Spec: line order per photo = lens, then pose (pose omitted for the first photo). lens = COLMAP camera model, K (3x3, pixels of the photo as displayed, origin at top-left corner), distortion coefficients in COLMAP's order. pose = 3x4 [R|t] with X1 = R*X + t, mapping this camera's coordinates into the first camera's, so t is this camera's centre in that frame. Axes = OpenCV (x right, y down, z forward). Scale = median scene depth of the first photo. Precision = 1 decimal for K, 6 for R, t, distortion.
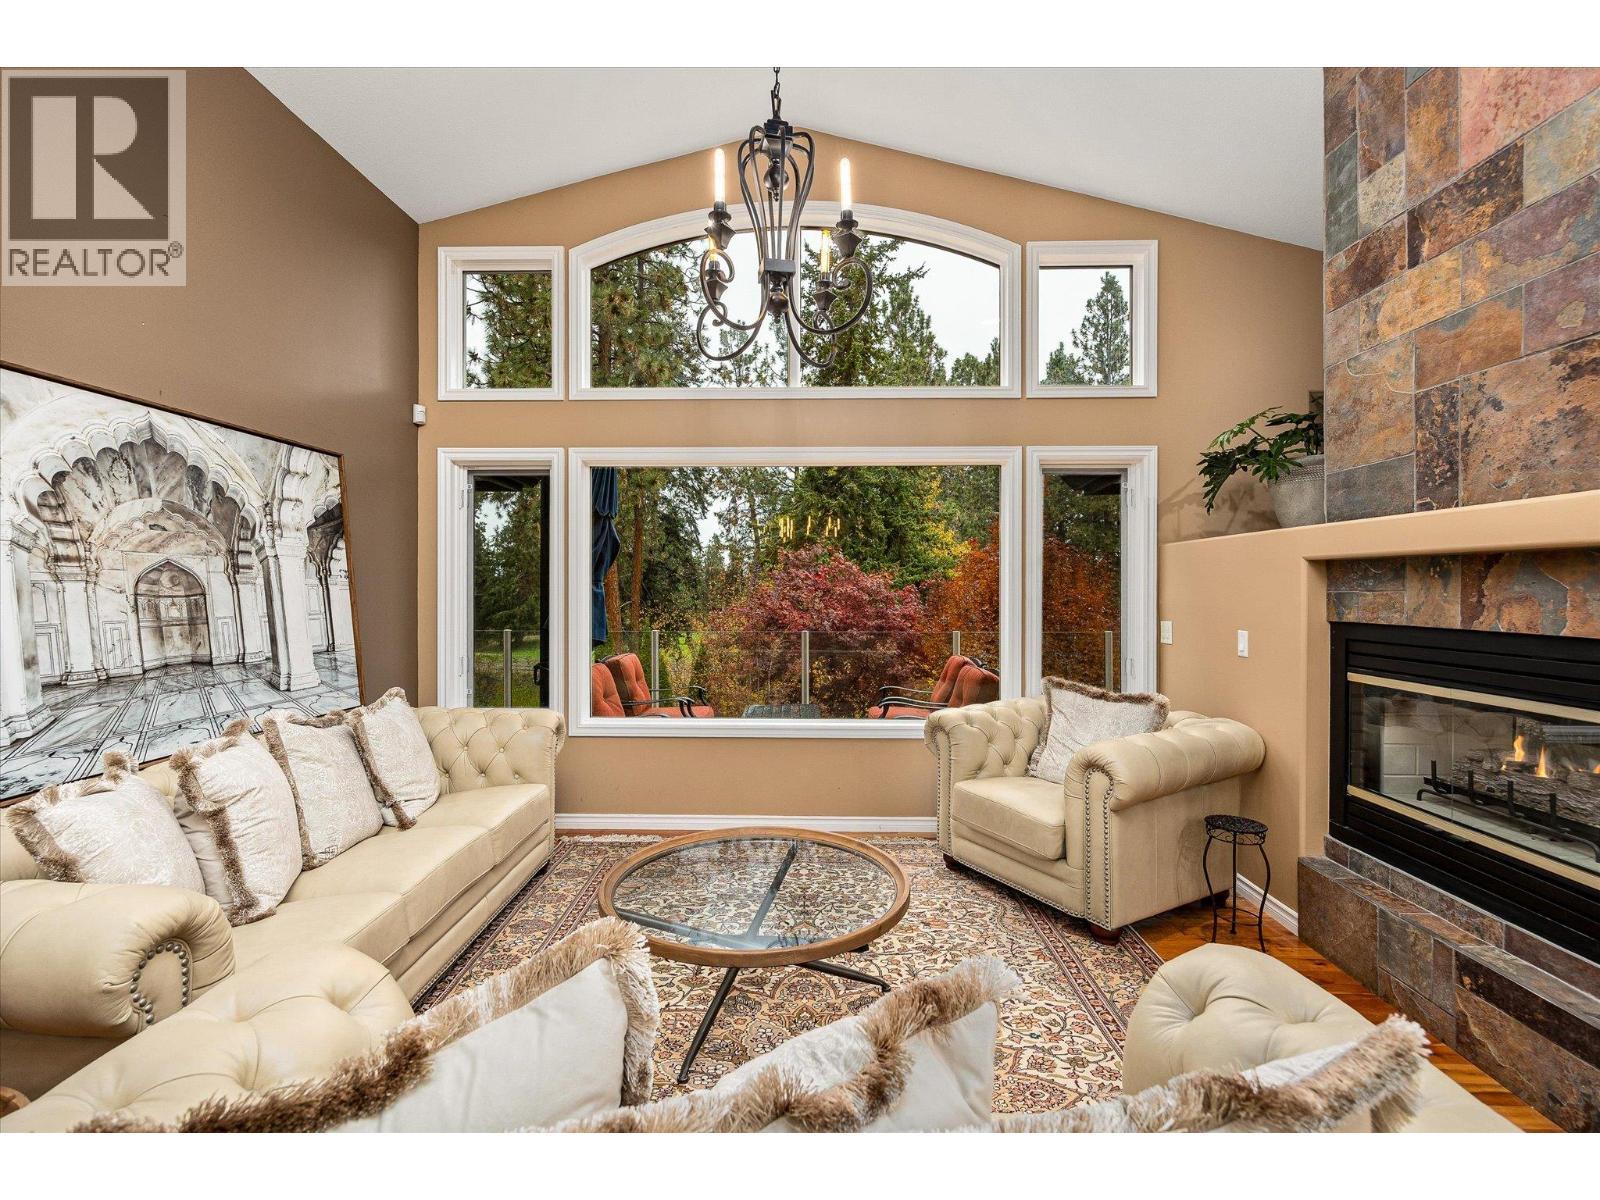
lens RADIAL K [[709.7, 0, 802.3], [0, 709.7, 590.7], [0, 0, 1]] dist [-0.004264, -0.000361]
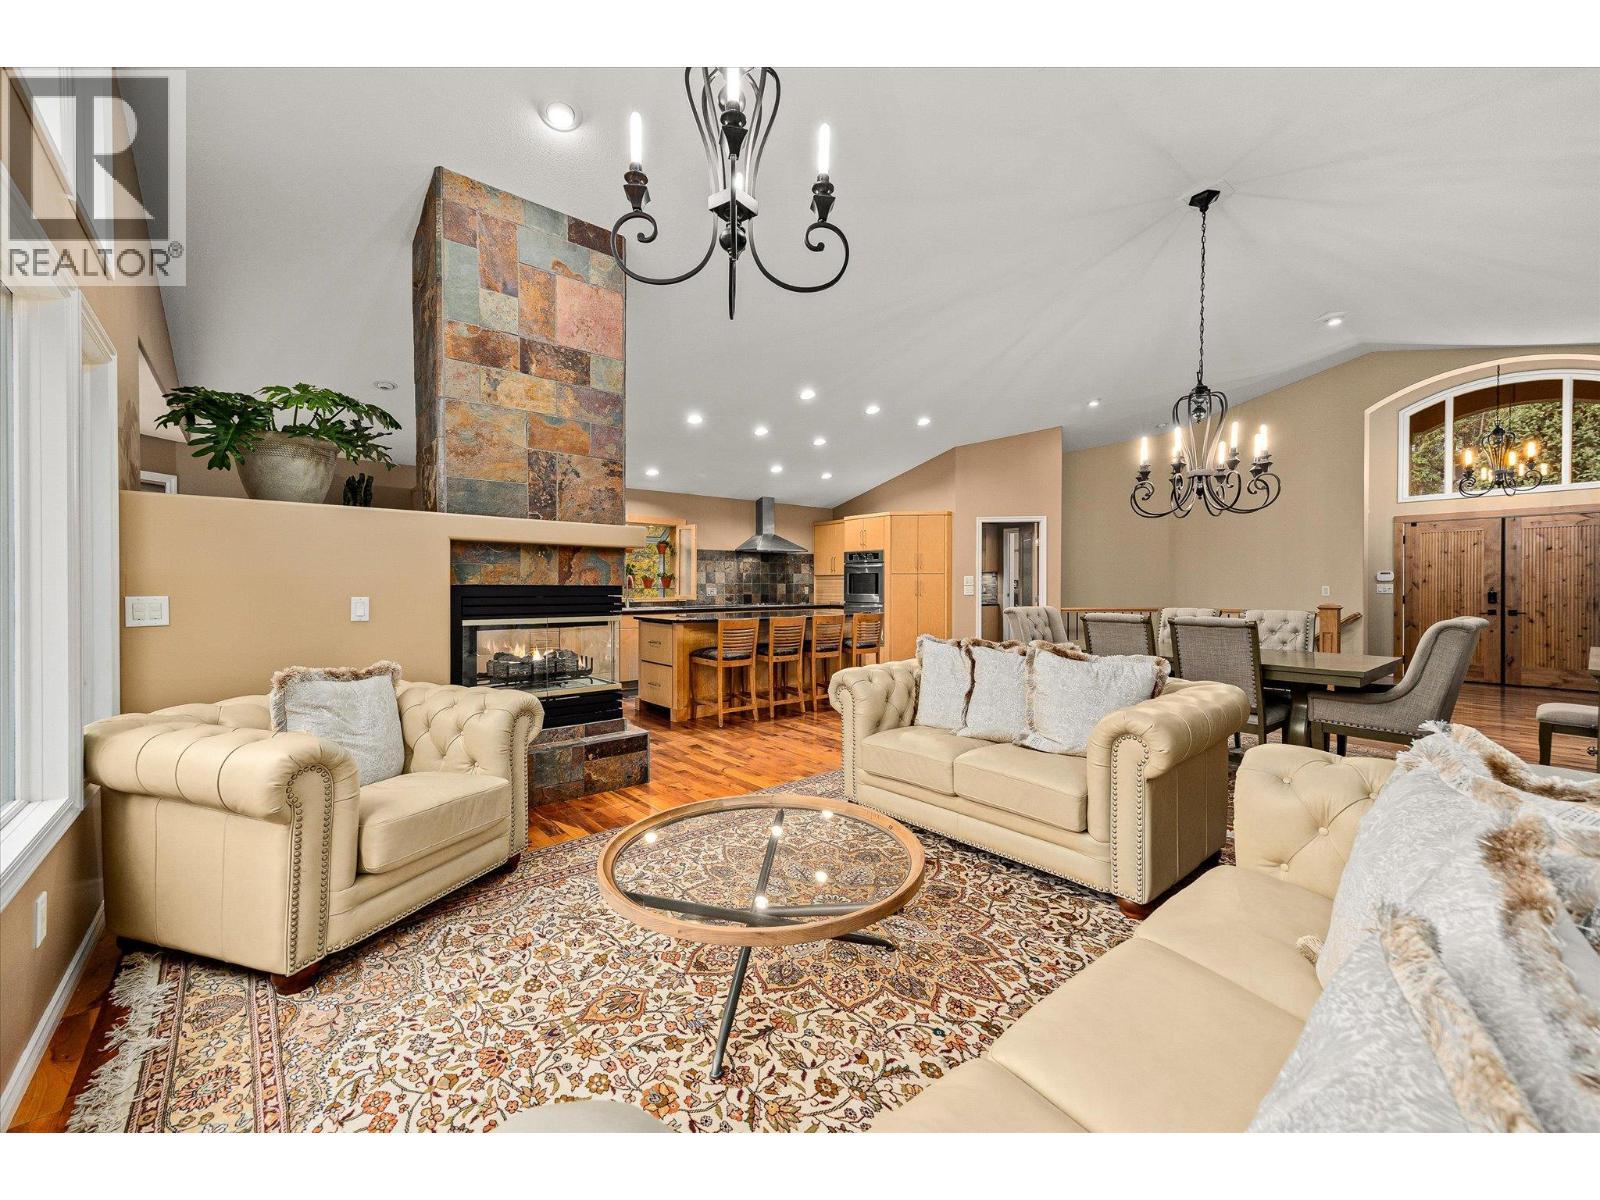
lens RADIAL K [[651.5, 0, 798.5], [0, 651.5, 585.5], [0, 0, 1]] dist [0.025816, -0.000106]
pose [[-0.649913, -0.002301, 0.760005, -0.685672], [-0.000644, 0.999997, 0.002477, 0.042365], [-0.760008, 0.001121, -0.649913, 1.373011]]
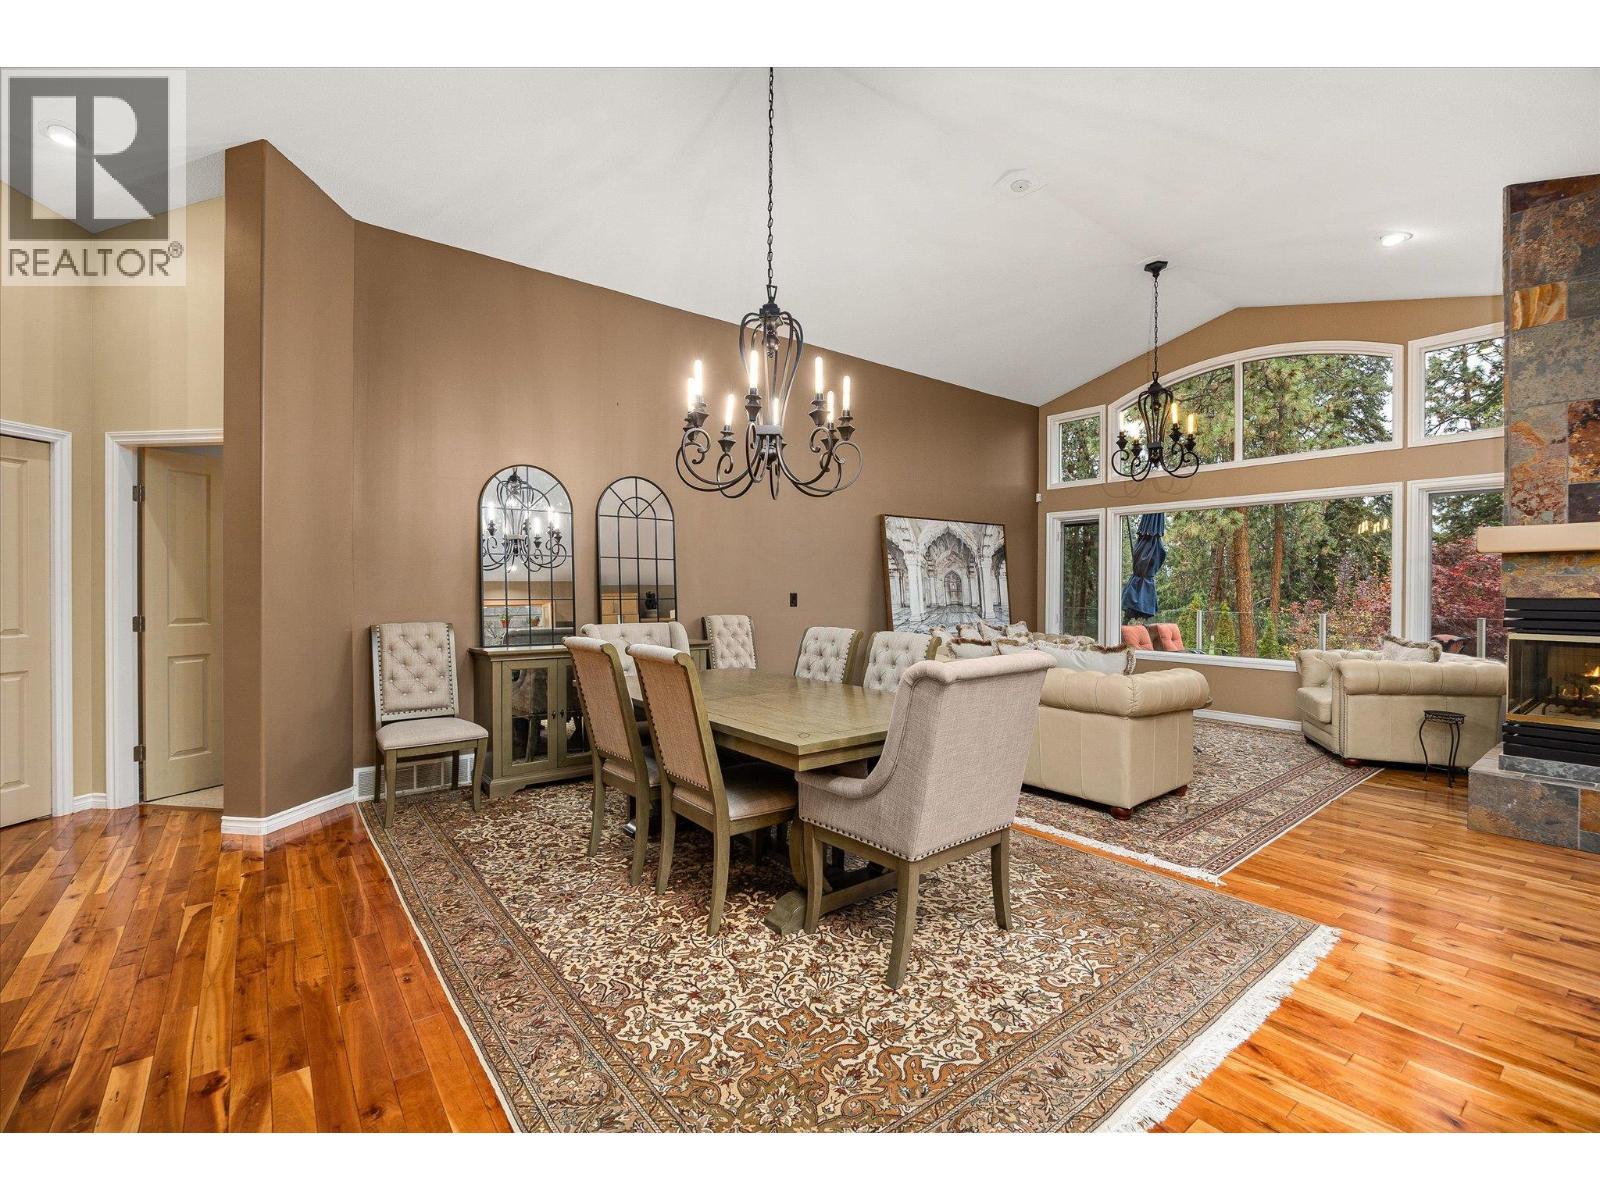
lens RADIAL K [[709.7, 0, 802.3], [0, 709.7, 590.7], [0, 0, 1]] dist [-0.004264, -0.000361]
pose [[0.631084, 0.006279, -0.775689, 0.987158], [-0.005769, 0.999978, 0.003402, 0.035081], [0.775693, 0.002328, 0.631106, -1.320277]]
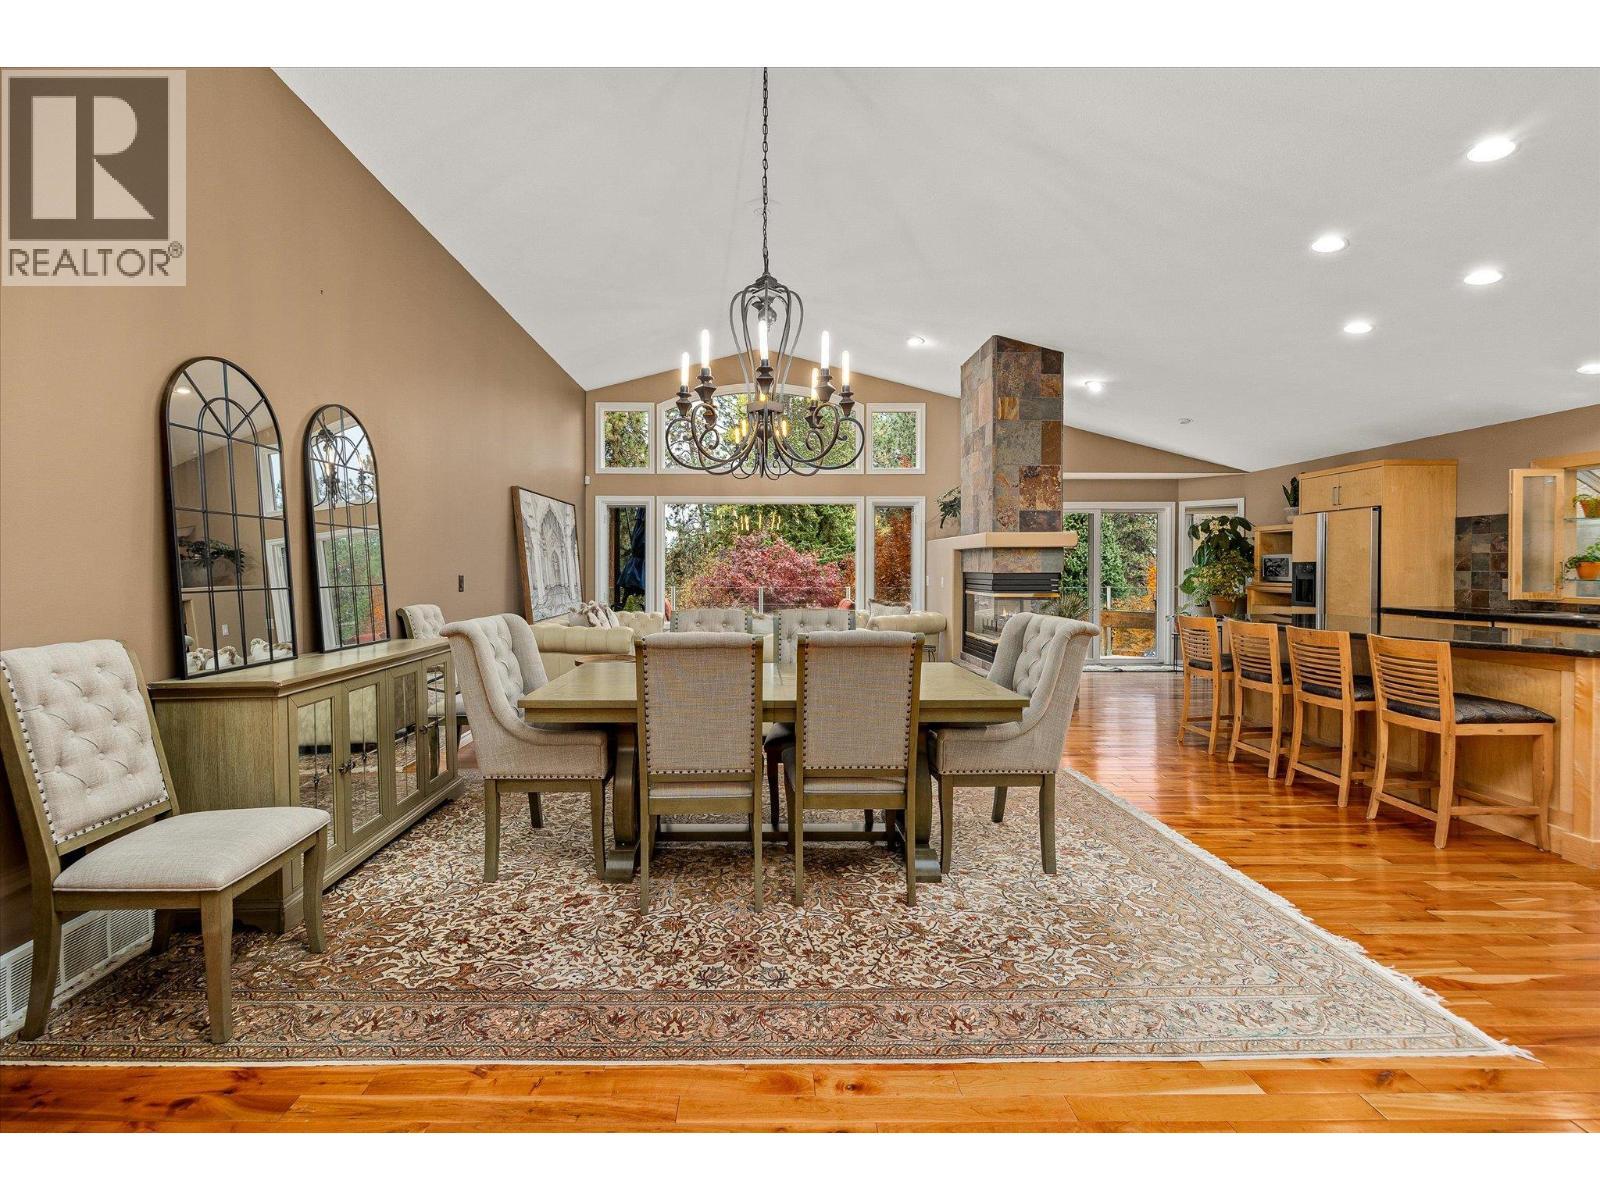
lens RADIAL K [[710.5, 0, 759.8], [0, 710.5, 587.6], [0, 0, 1]] dist [-0.003400, -0.000228]
pose [[0.999703, -0.000182, 0.024381, -0.098147], [-0.000449, 0.999665, 0.025890, 0.034009], [-0.024378, -0.025893, 0.999367, -1.799137]]
